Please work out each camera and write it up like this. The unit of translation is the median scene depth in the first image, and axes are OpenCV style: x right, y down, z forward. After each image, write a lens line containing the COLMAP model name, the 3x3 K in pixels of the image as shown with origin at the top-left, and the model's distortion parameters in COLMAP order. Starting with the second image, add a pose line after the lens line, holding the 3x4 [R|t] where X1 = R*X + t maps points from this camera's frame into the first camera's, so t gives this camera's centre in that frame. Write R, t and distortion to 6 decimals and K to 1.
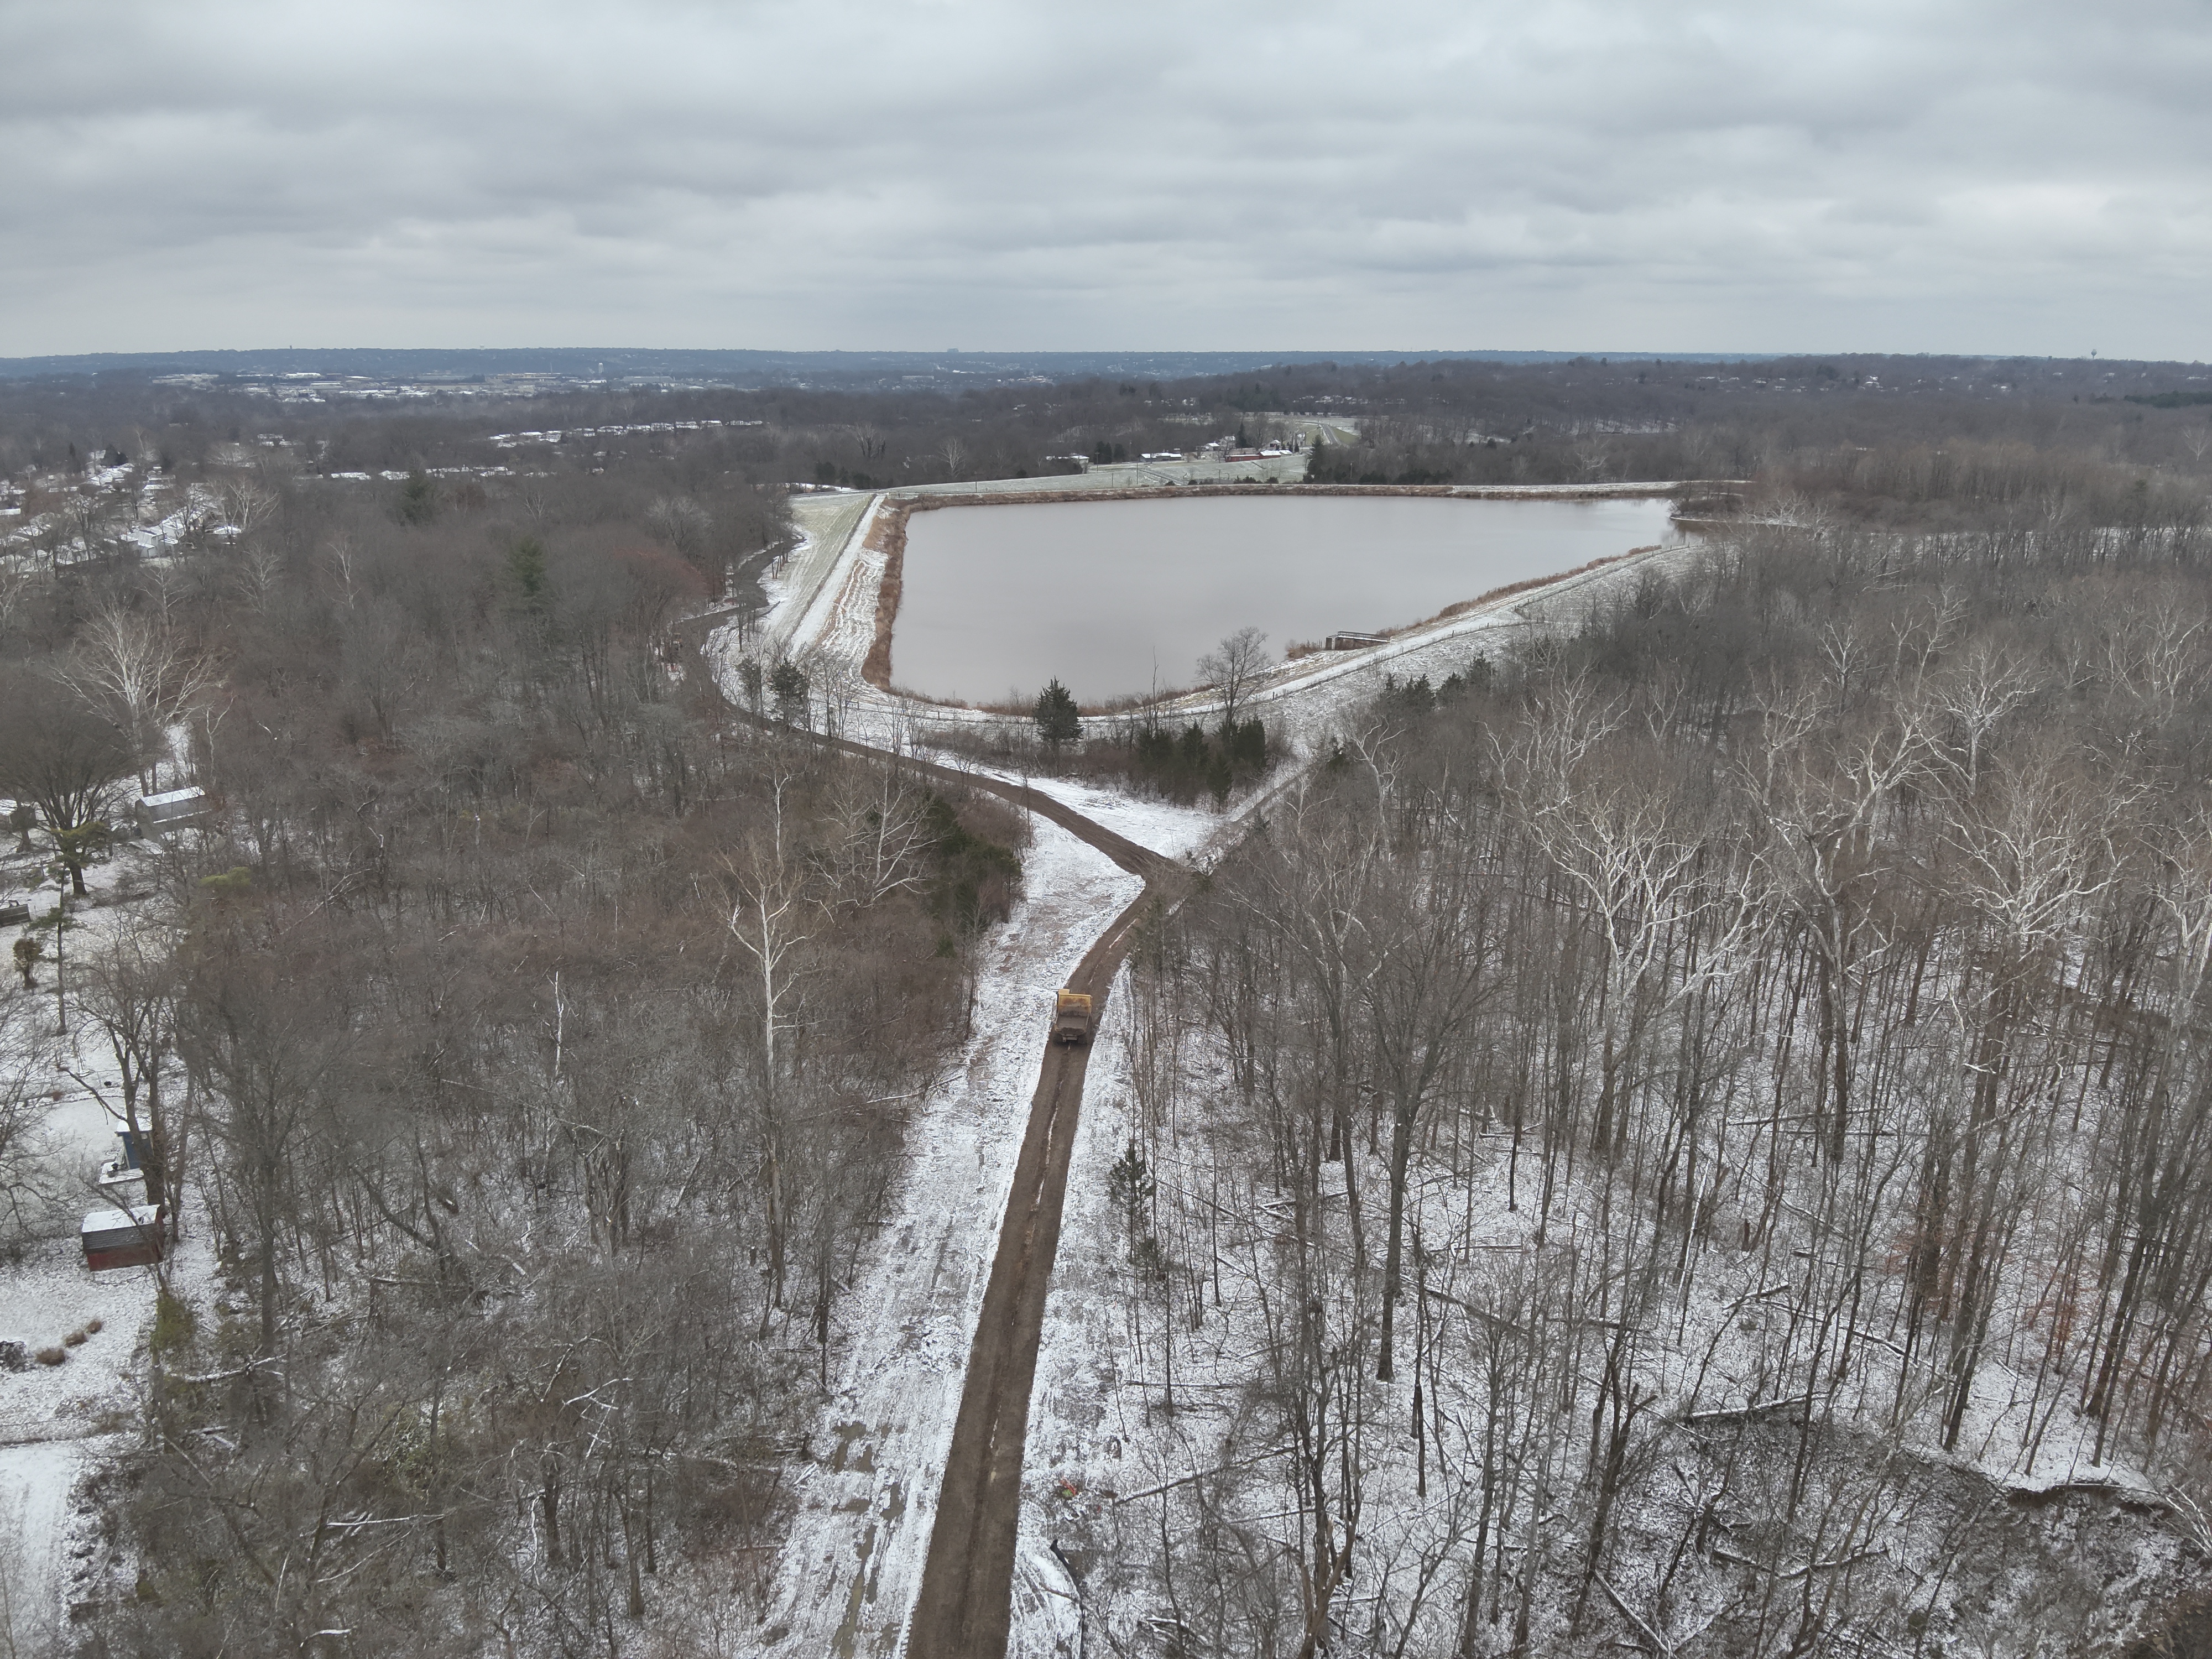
lens RADIAL K [[1592.7, 0, 1106.0], [0, 1592.7, 829.5], [0, 0, 1]] dist [0.122685, -0.224967]
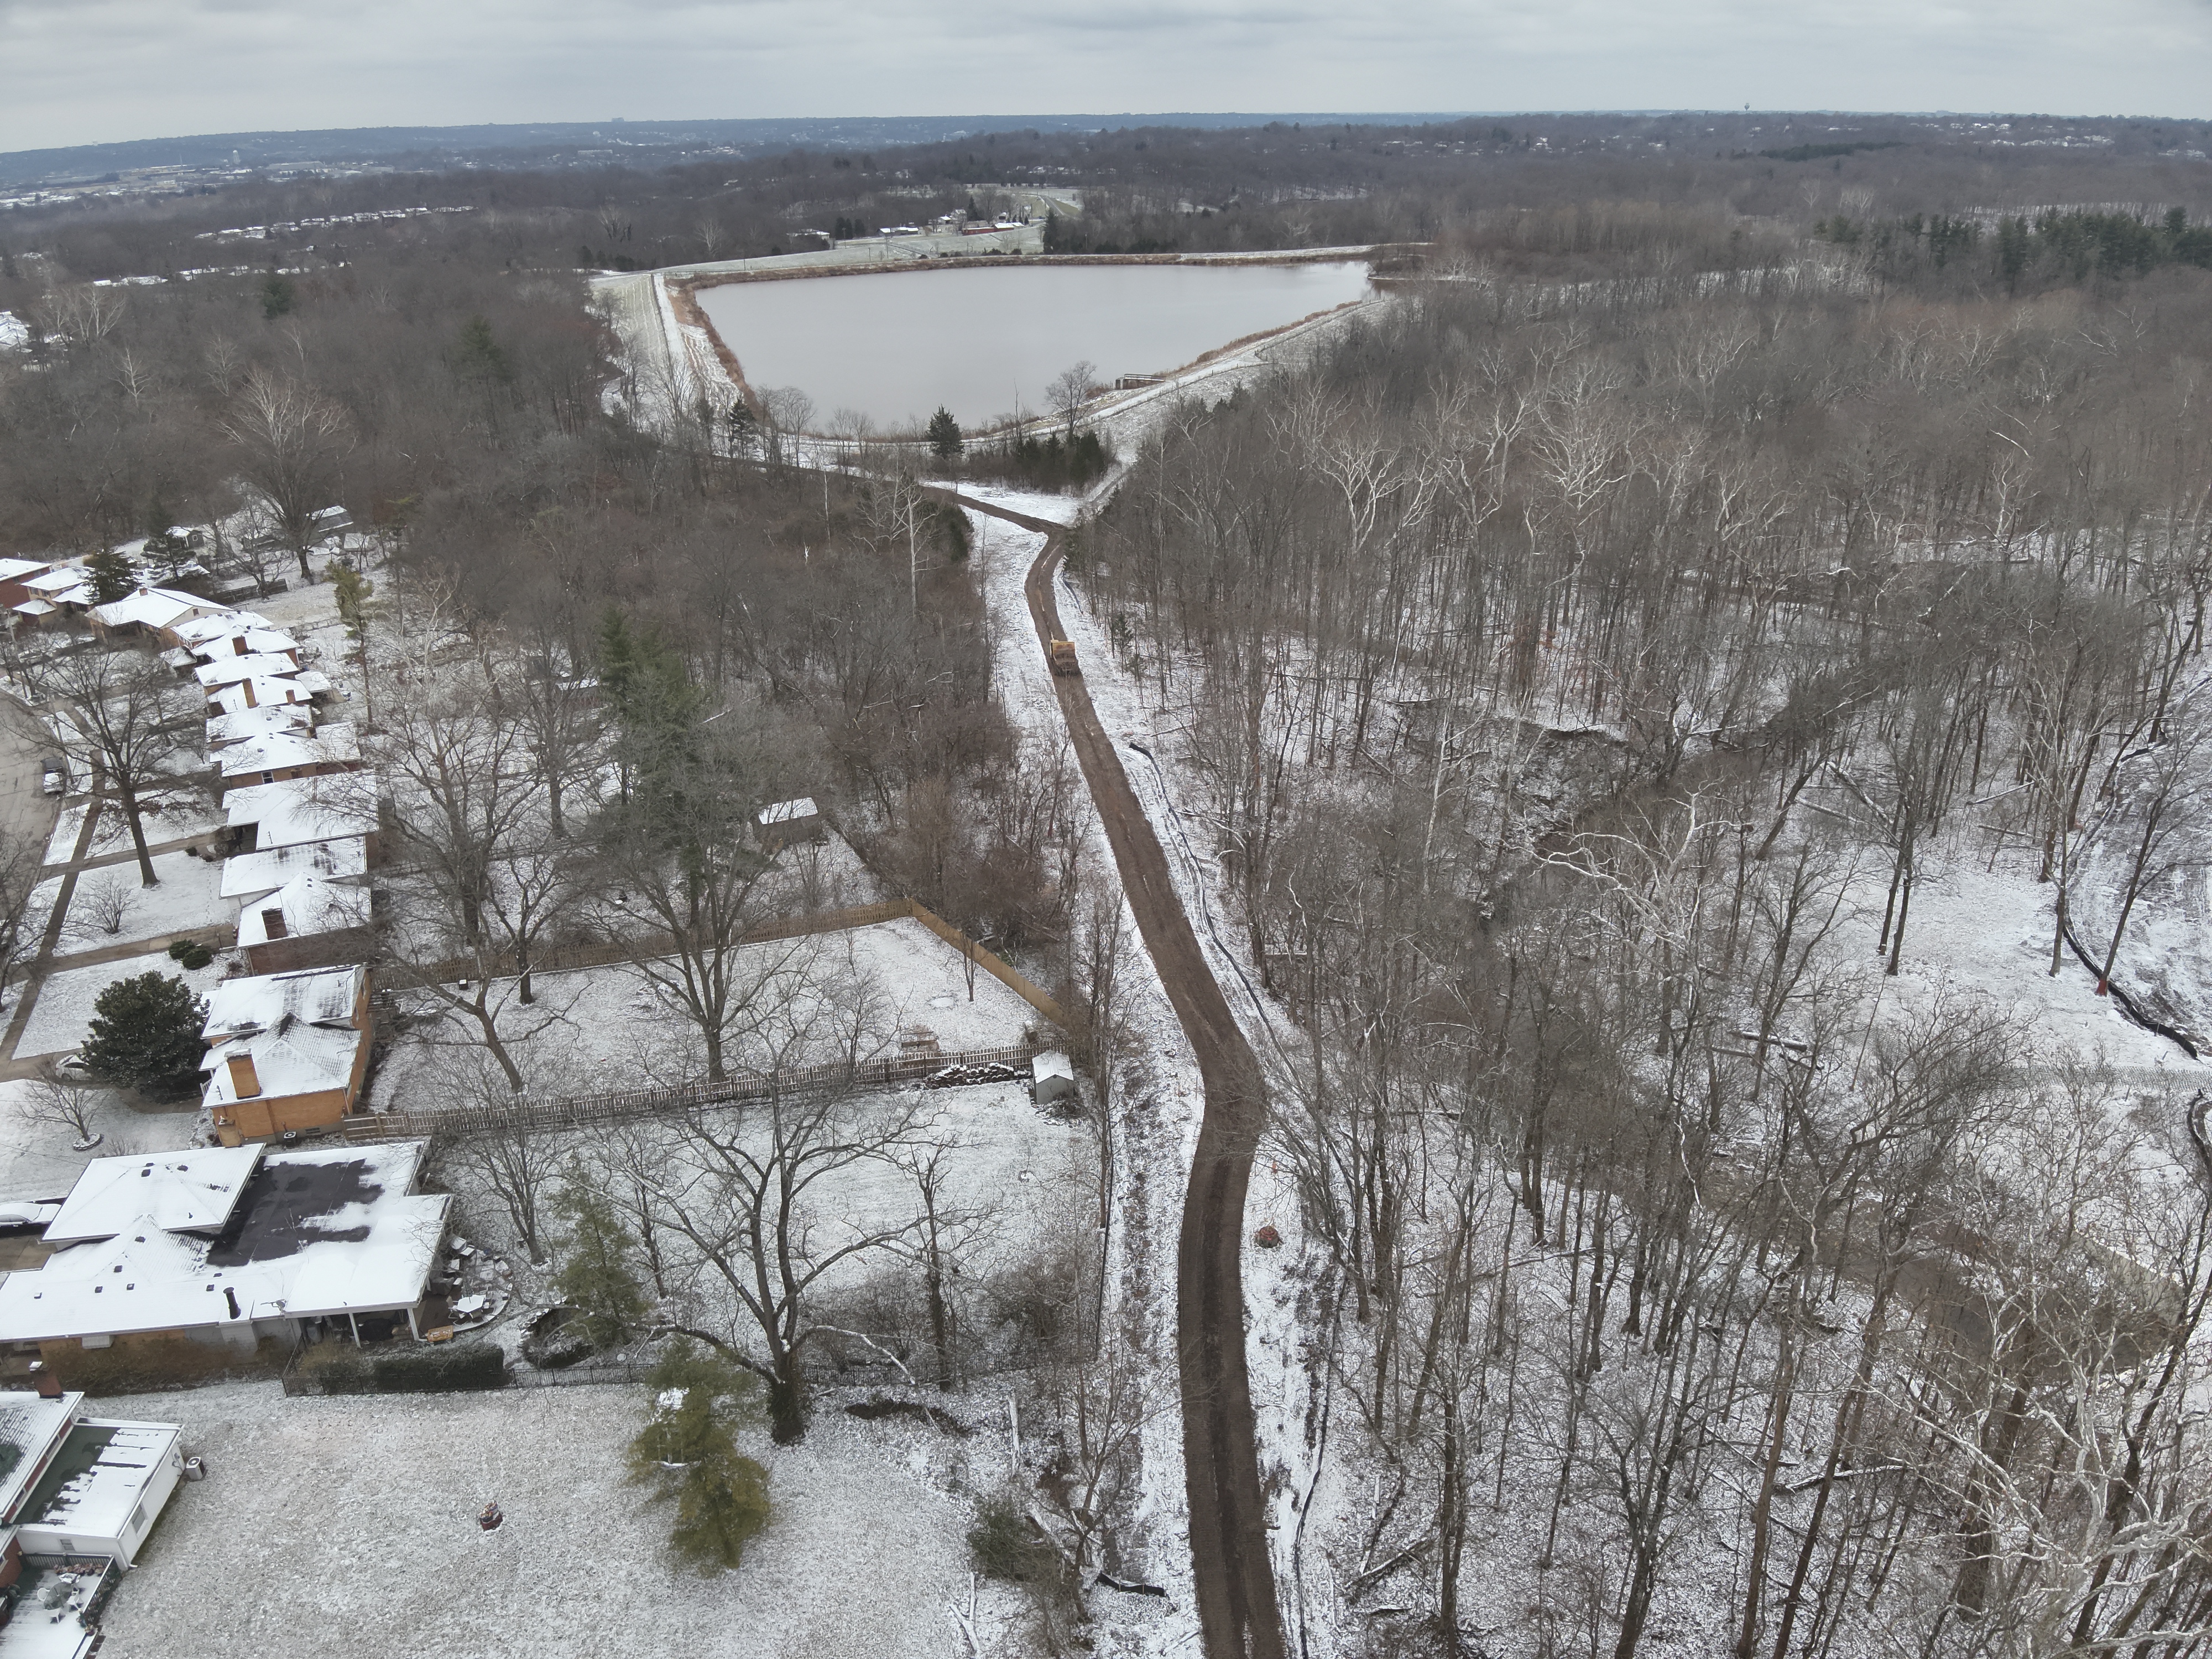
lens RADIAL K [[1598.4, 0, 1109.1], [0, 1598.4, 834.4], [0, 0, 1]] dist [0.099880, -0.192468]
pose [[0.983134, -0.086695, 0.161032, -0.047622], [0.065078, 0.988709, 0.134977, 0.029161], [-0.170915, -0.122221, 0.977676, -0.131261]]
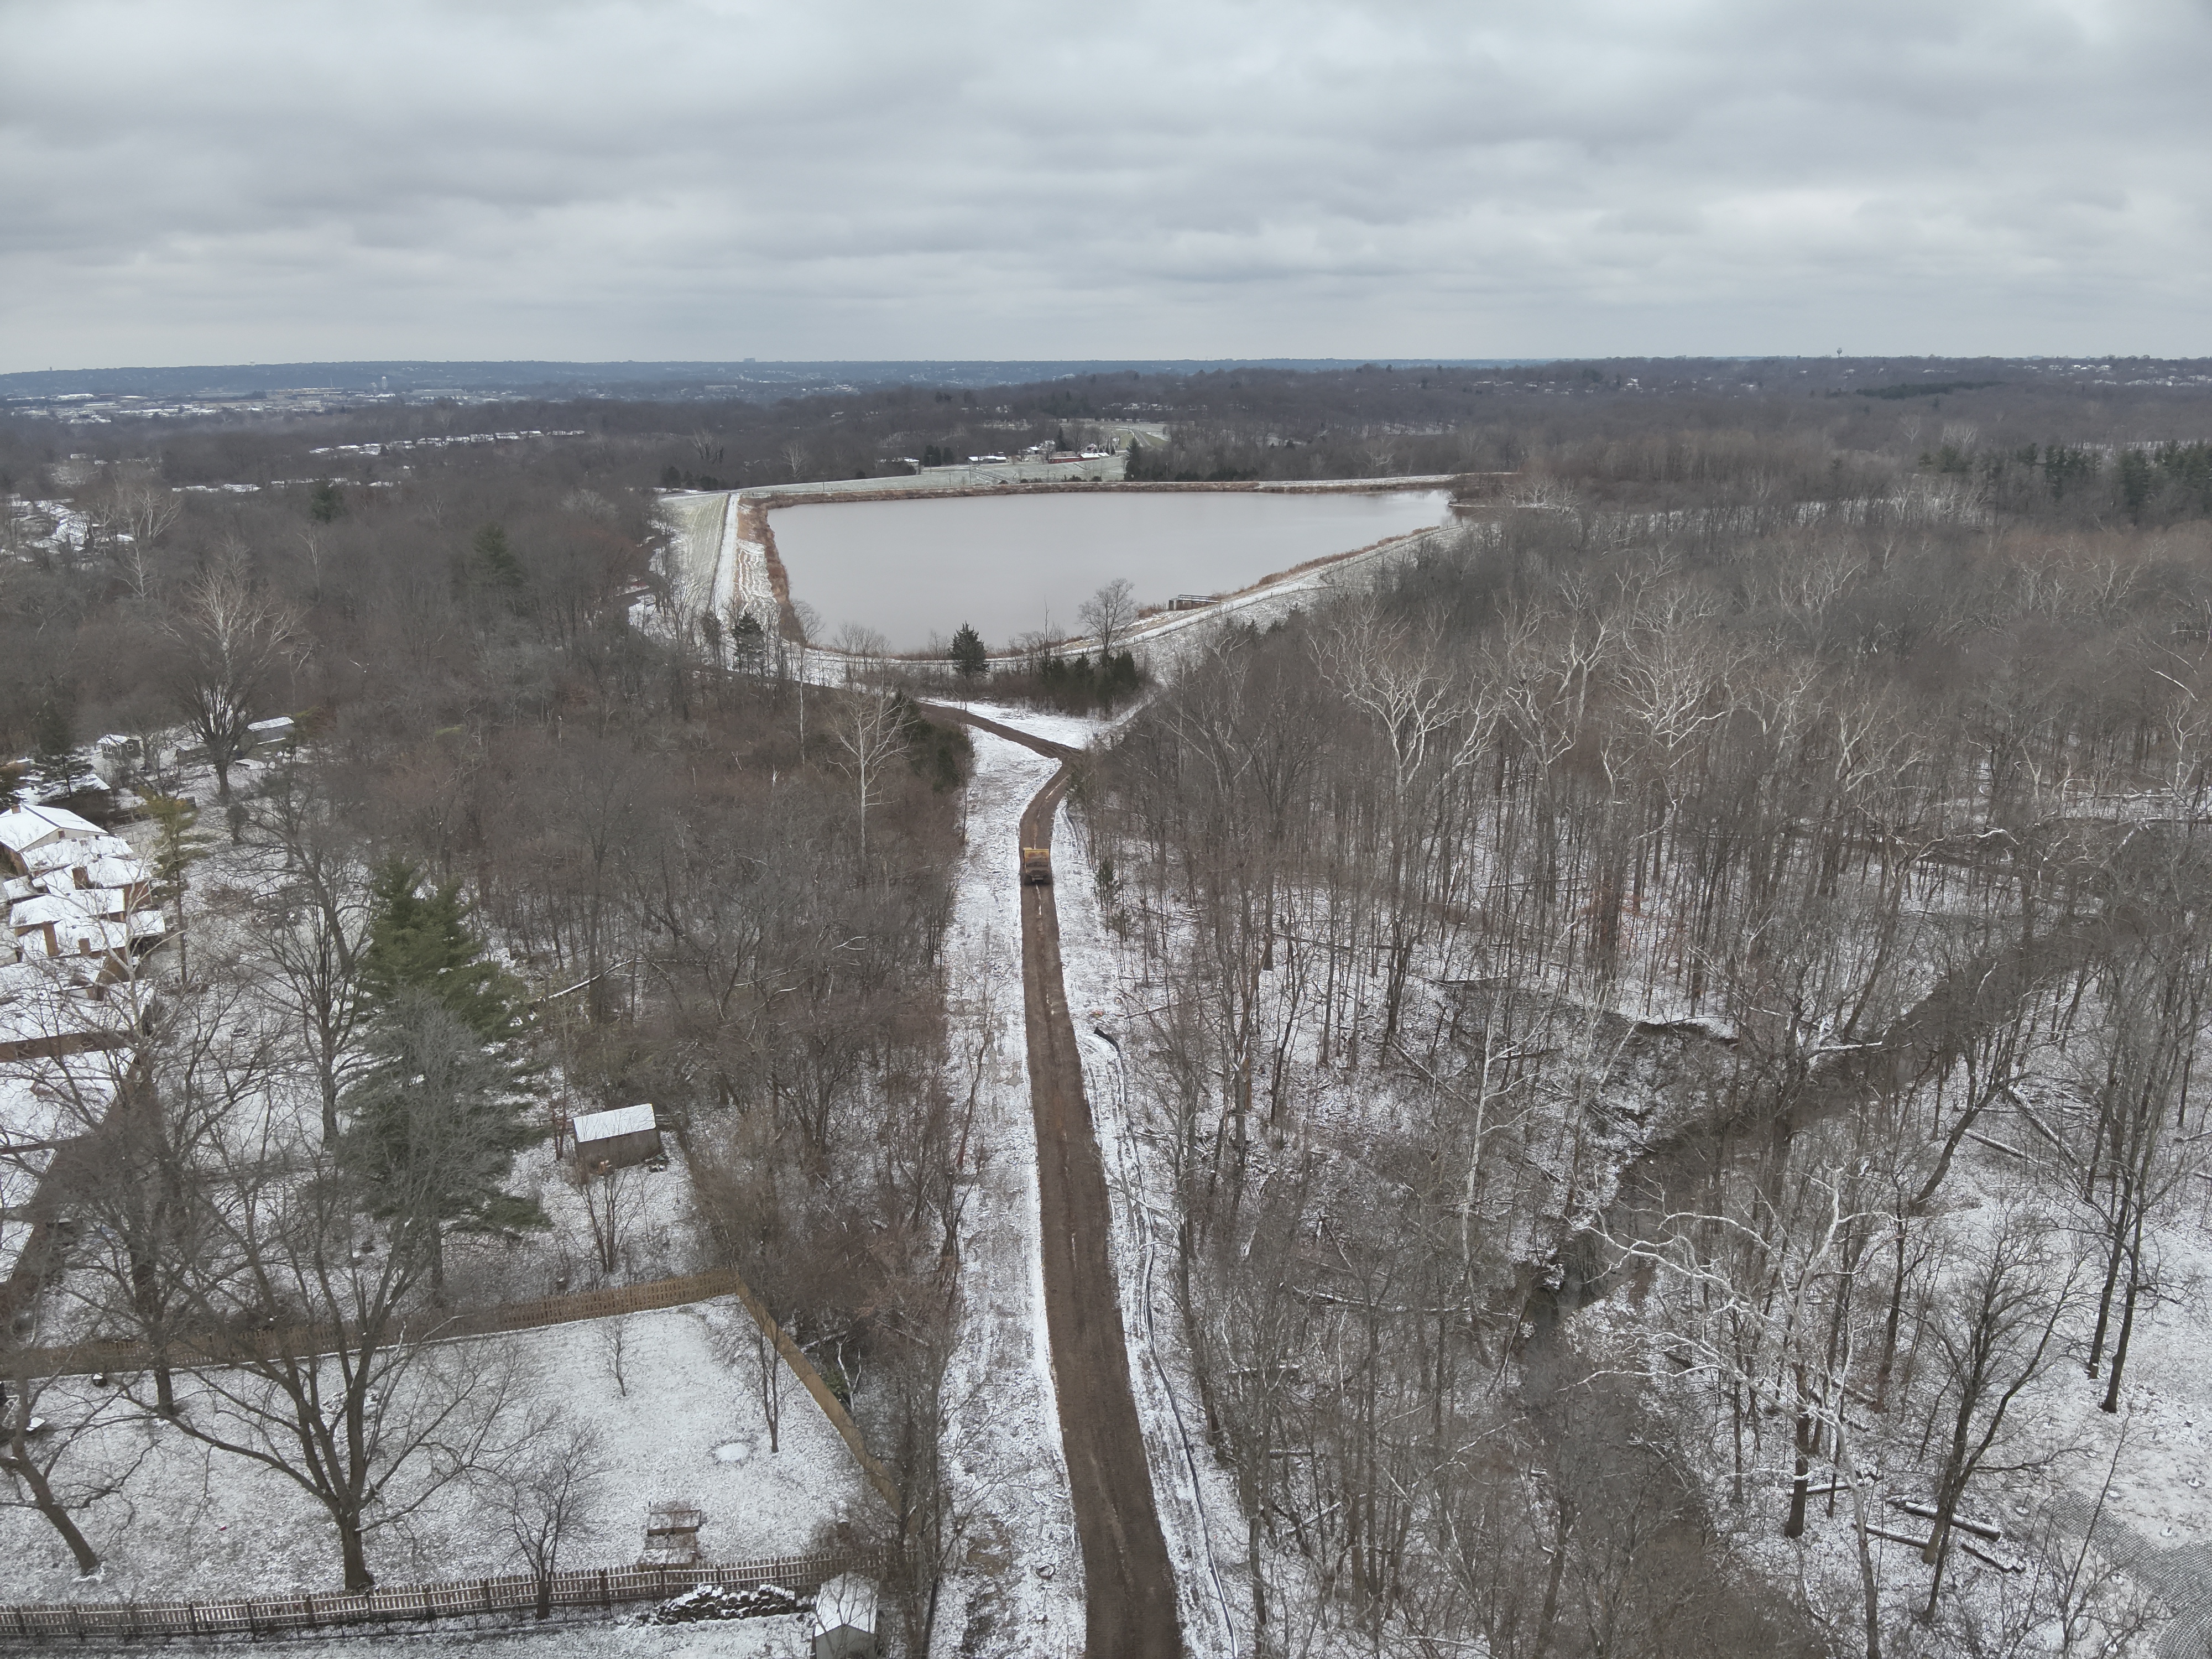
lens RADIAL K [[1587.5, 0, 1105.7], [0, 1587.5, 843.4], [0, 0, 1]] dist [0.130931, -0.239628]
pose [[0.992846, -0.041526, 0.111951, -0.023212], [0.041129, 0.999137, 0.005850, 0.024714], [-0.112097, -0.001204, 0.993696, -0.083115]]
